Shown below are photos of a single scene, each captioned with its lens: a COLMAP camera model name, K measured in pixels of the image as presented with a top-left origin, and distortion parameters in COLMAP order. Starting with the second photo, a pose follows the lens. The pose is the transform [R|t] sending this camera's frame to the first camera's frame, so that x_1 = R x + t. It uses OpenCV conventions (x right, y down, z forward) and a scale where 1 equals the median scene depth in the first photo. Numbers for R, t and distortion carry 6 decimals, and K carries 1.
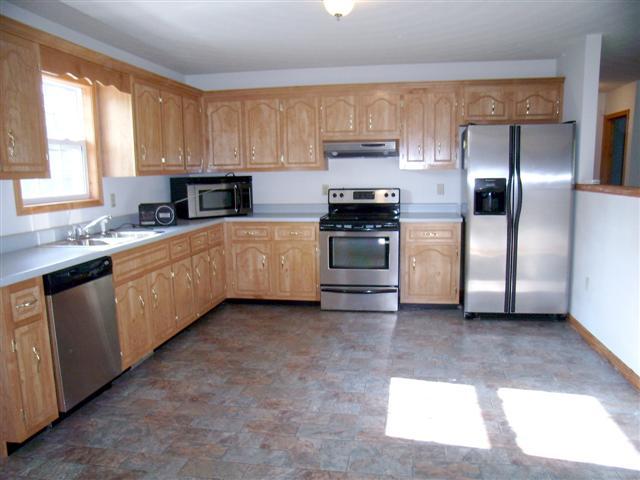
lens RADIAL K [[526.6, 0, 319.8], [0, 526.6, 260.5], [0, 0, 1]] dist [-0.161658, 0.148423]
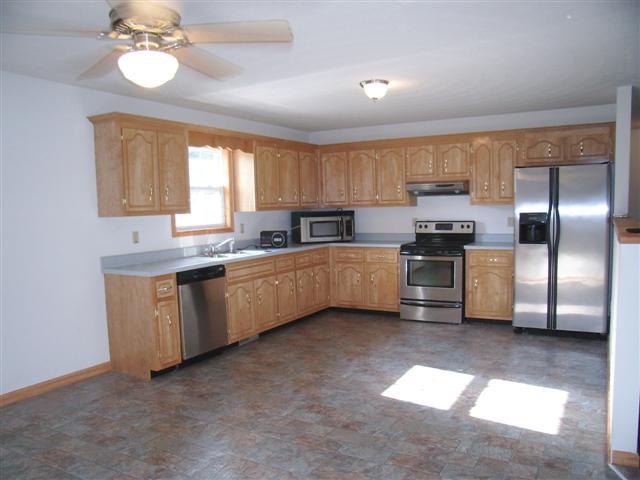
lens RADIAL K [[526.6, 0, 319.8], [0, 526.6, 260.5], [0, 0, 1]] dist [-0.161658, 0.148423]
pose [[0.941180, 0.026964, -0.336829, 0.271361], [-0.046262, 0.997707, -0.049398, 0.030149], [0.334724, 0.062075, 0.940269, -0.256512]]
